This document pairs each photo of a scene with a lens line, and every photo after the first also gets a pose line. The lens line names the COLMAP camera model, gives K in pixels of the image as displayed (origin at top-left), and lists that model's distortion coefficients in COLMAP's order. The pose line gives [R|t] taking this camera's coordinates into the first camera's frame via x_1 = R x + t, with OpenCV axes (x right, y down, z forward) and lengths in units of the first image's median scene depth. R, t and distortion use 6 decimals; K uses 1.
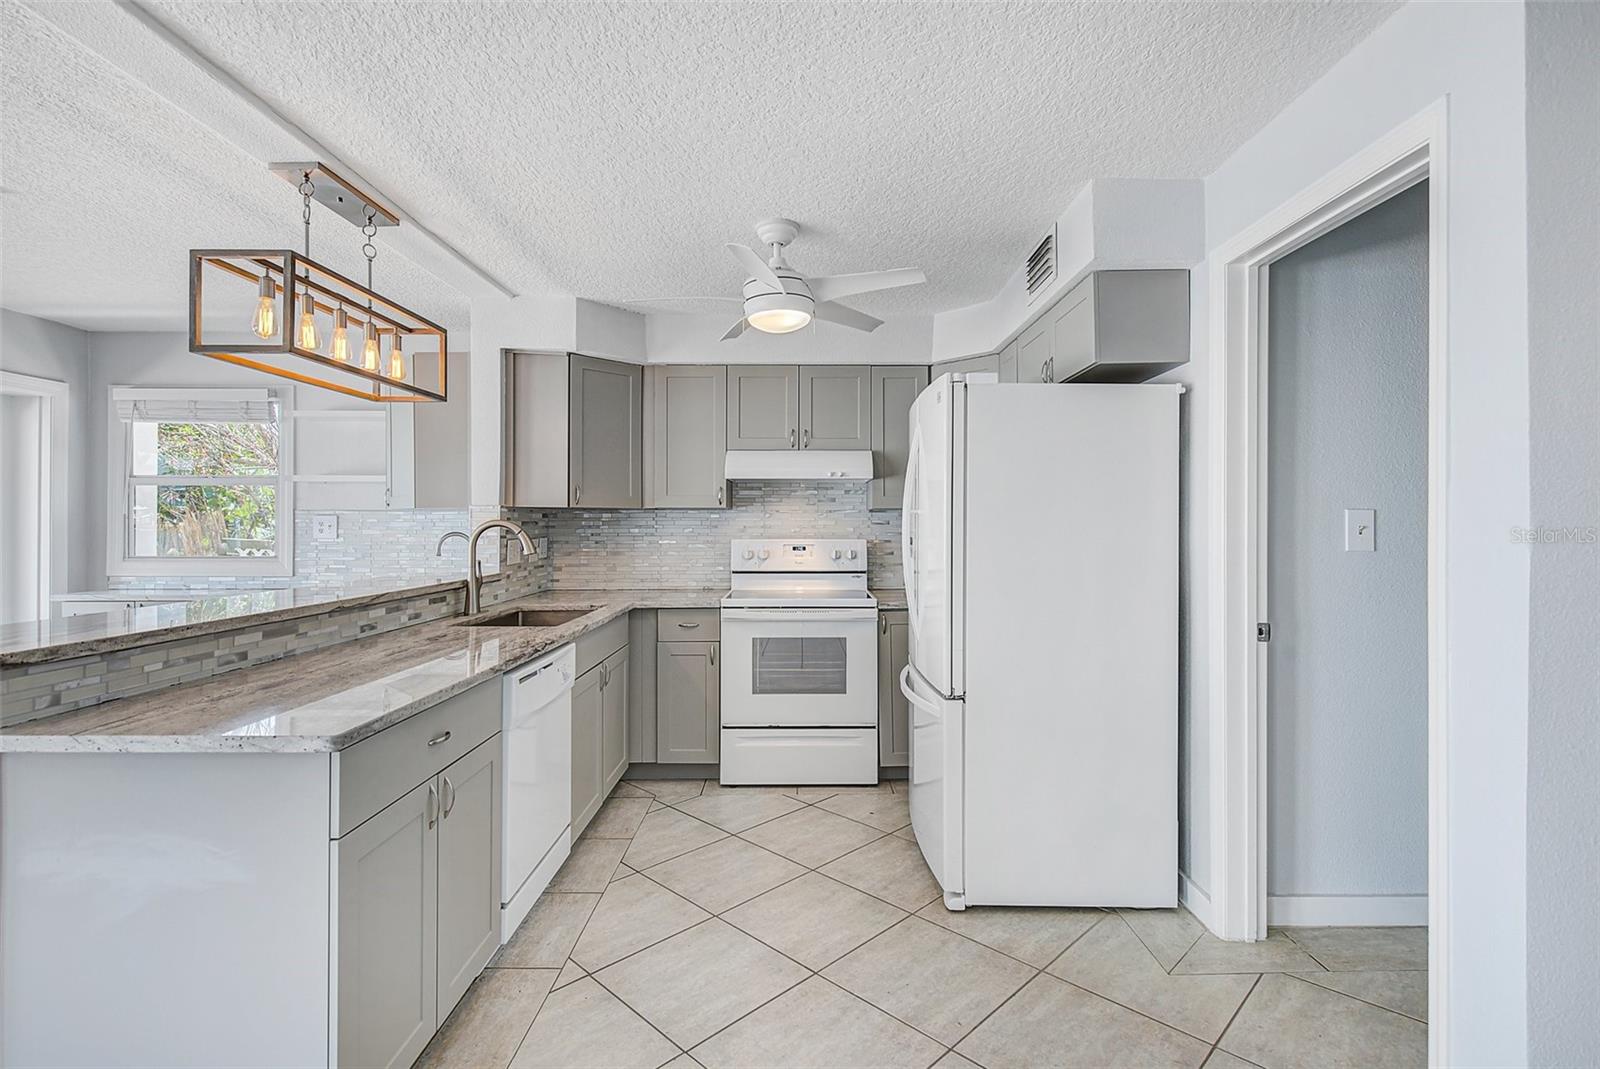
lens RADIAL K [[764.9, 0, 808.1], [0, 764.9, 523.0], [0, 0, 1]] dist [0.002071, -0.000283]
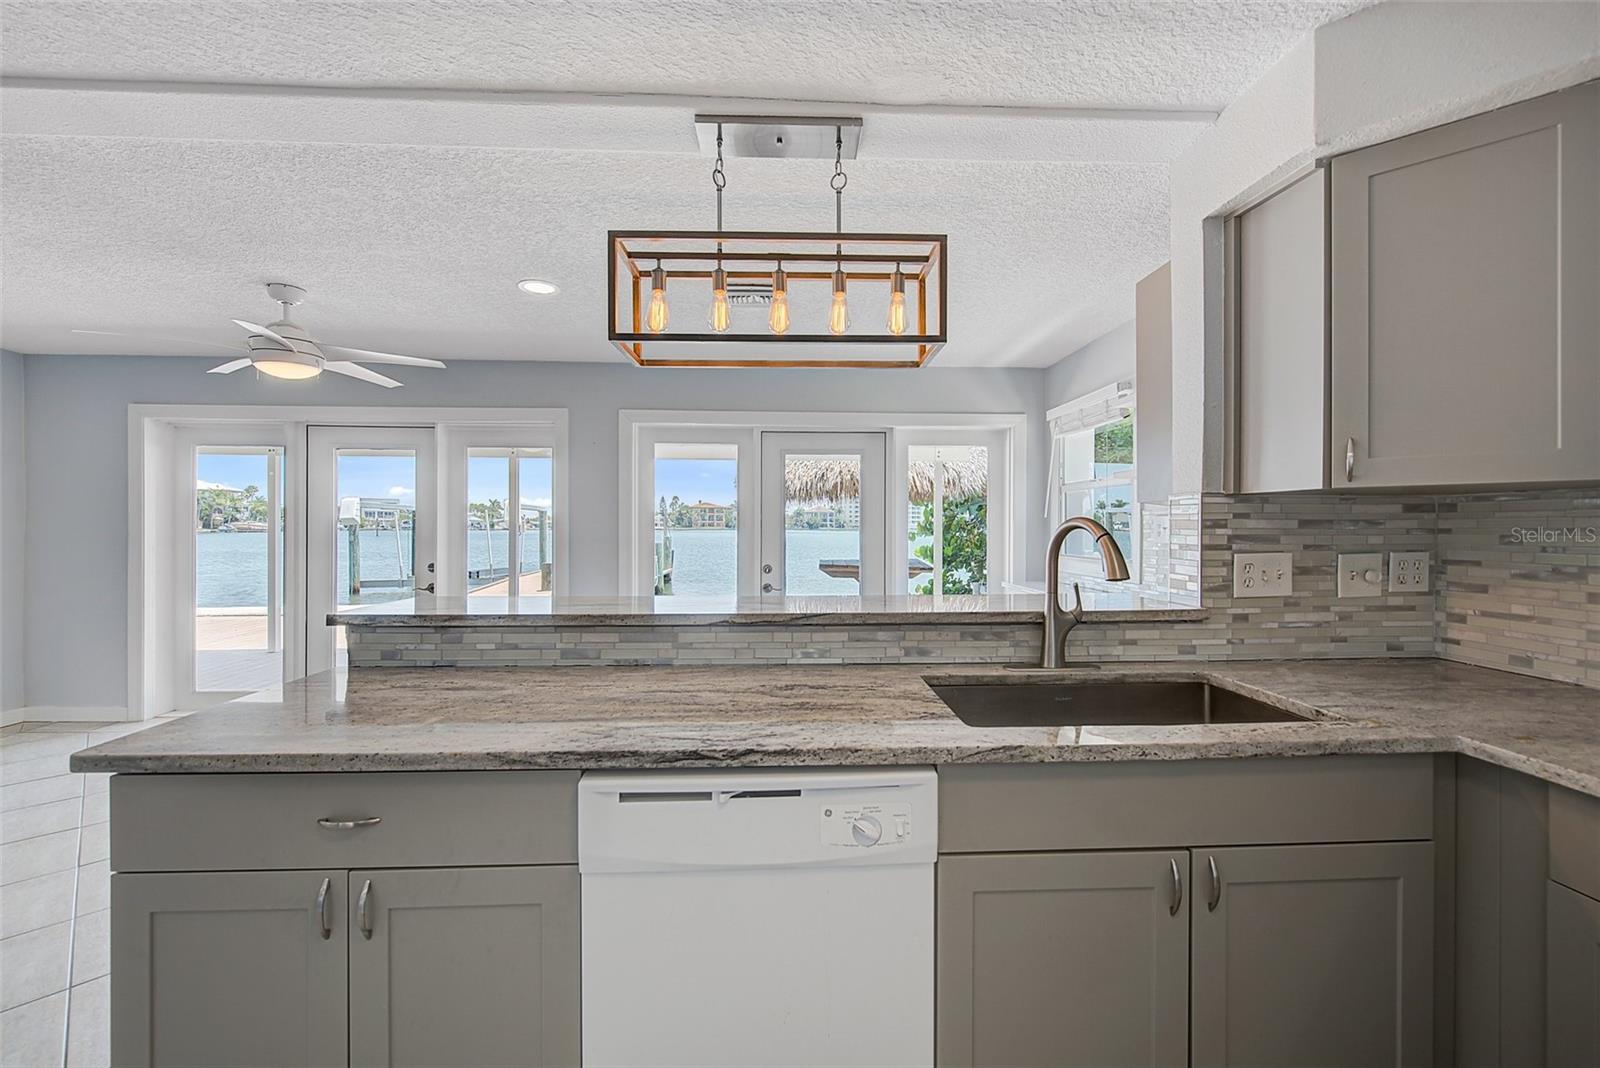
lens RADIAL K [[636.4, 0, 802.8], [0, 636.4, 528.2], [0, 0, 1]] dist [-0.000532, -0.000322]
pose [[0.046949, 0.002039, -0.998895, 0.063505], [-0.000131, 0.999998, 0.002035, 0.003012], [0.998897, 0.000035, 0.046949, 0.677459]]
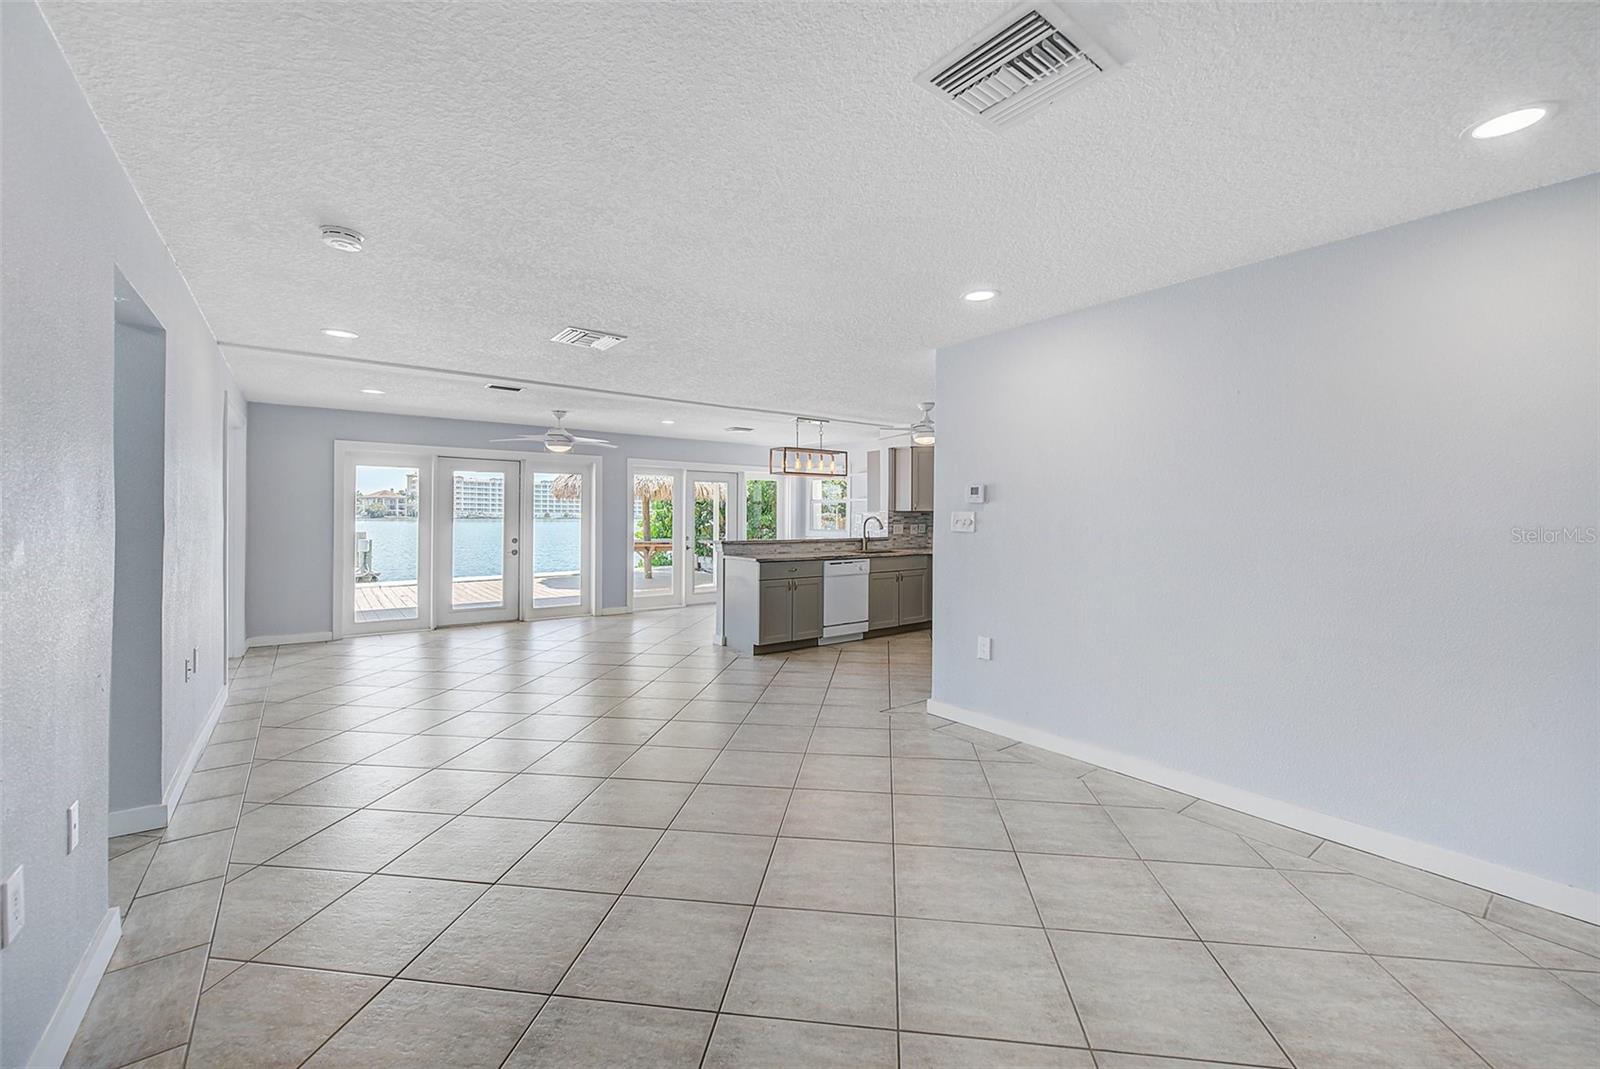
lens RADIAL K [[641.8, 0, 801.0], [0, 641.8, 515.3], [0, 0, 1]] dist [0.001510, 0.000186]
pose [[0.604508, -0.000104, -0.796599, 1.110316], [-0.002454, 0.999995, -0.001993, -0.002037], [0.796596, 0.003160, 0.604504, -0.507685]]
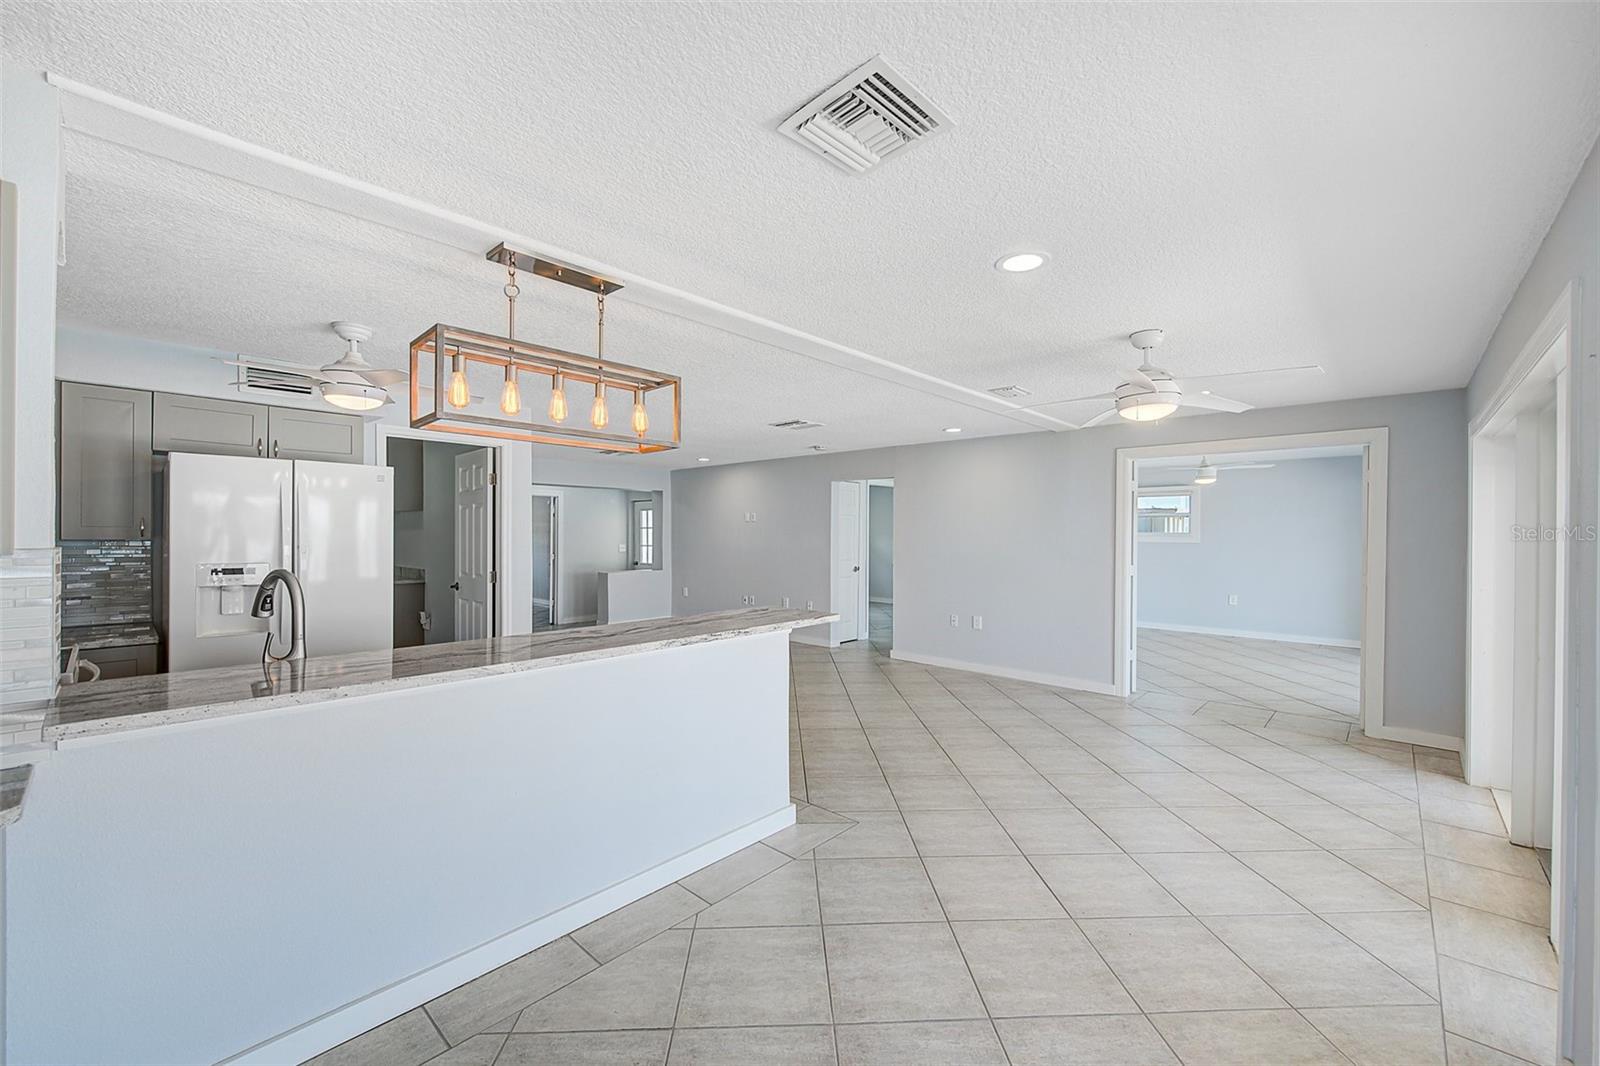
lens RADIAL K [[639.6, 0, 806.3], [0, 639.6, 533.2], [0, 0, 1]] dist [0.000276, -0.000143]
pose [[-0.736493, -0.001981, 0.676442, -1.022254], [-0.003588, 0.999993, -0.000978, -0.032775], [-0.676435, -0.003148, -0.736495, 0.985072]]
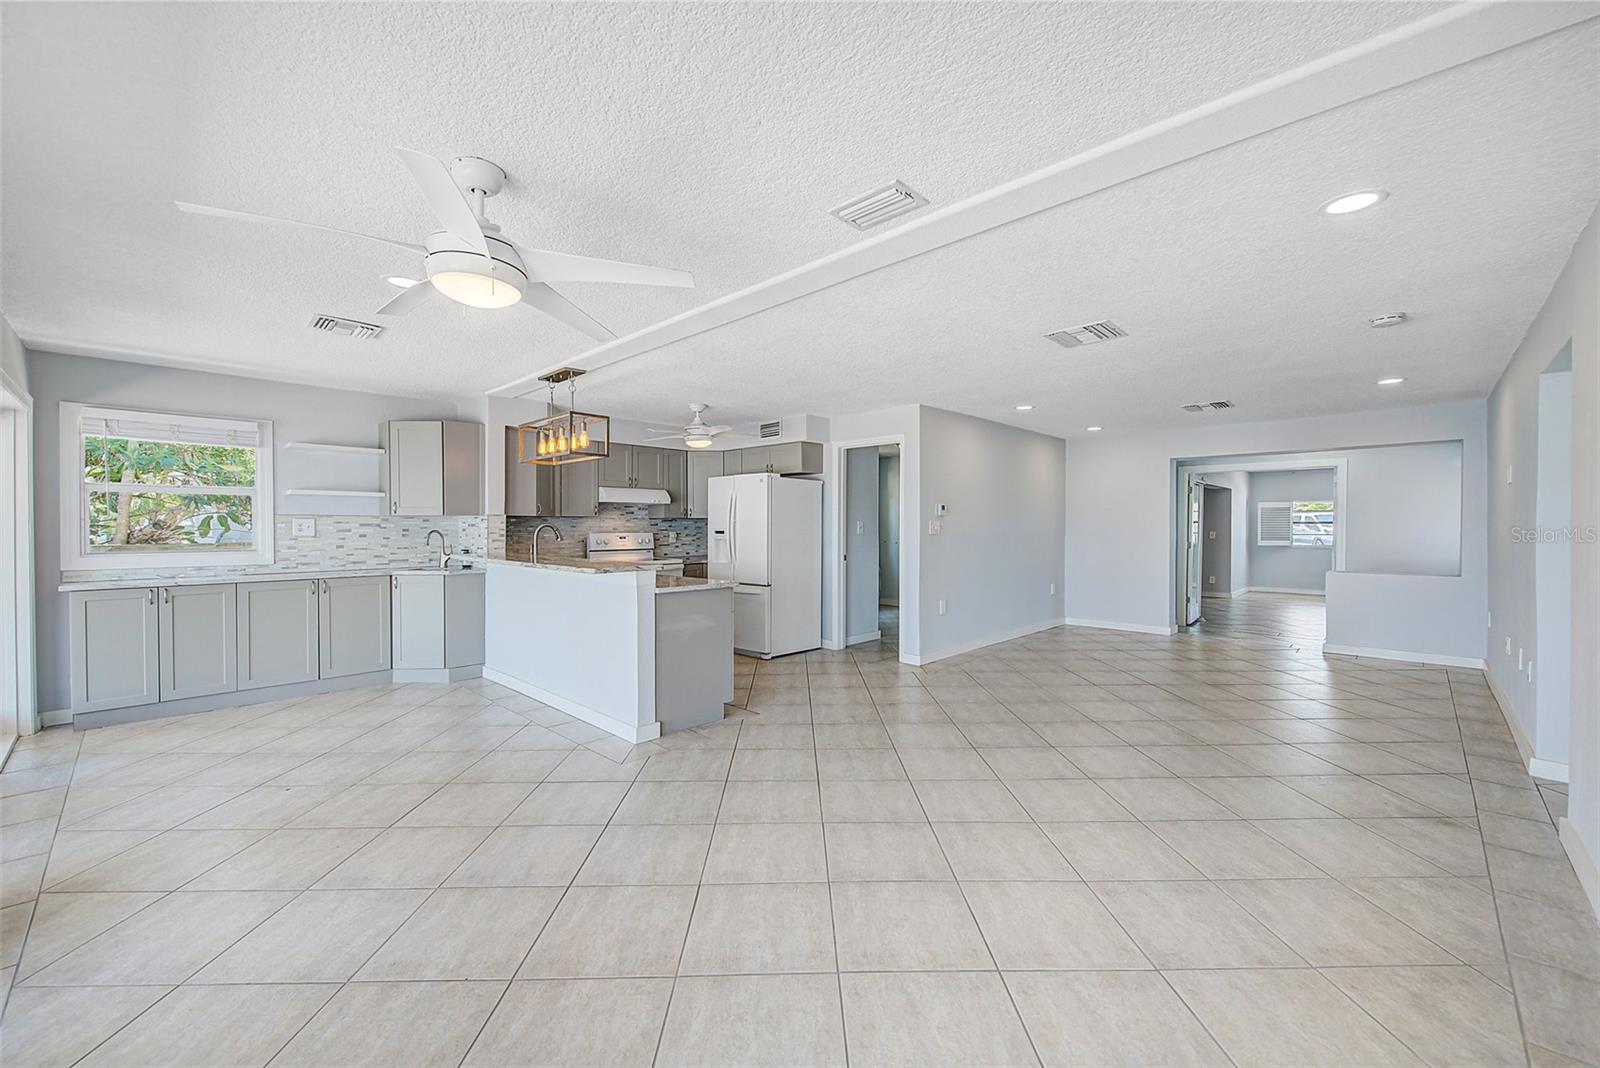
lens RADIAL K [[630.1, 0, 804.9], [0, 630.1, 532.7], [0, 0, 1]] dist [0.000826, -0.000160]
pose [[0.696105, -0.007019, 0.717906, -0.970978], [-0.001971, 0.999930, 0.011687, 0.000598], [-0.717938, -0.009550, 0.696042, -0.512670]]
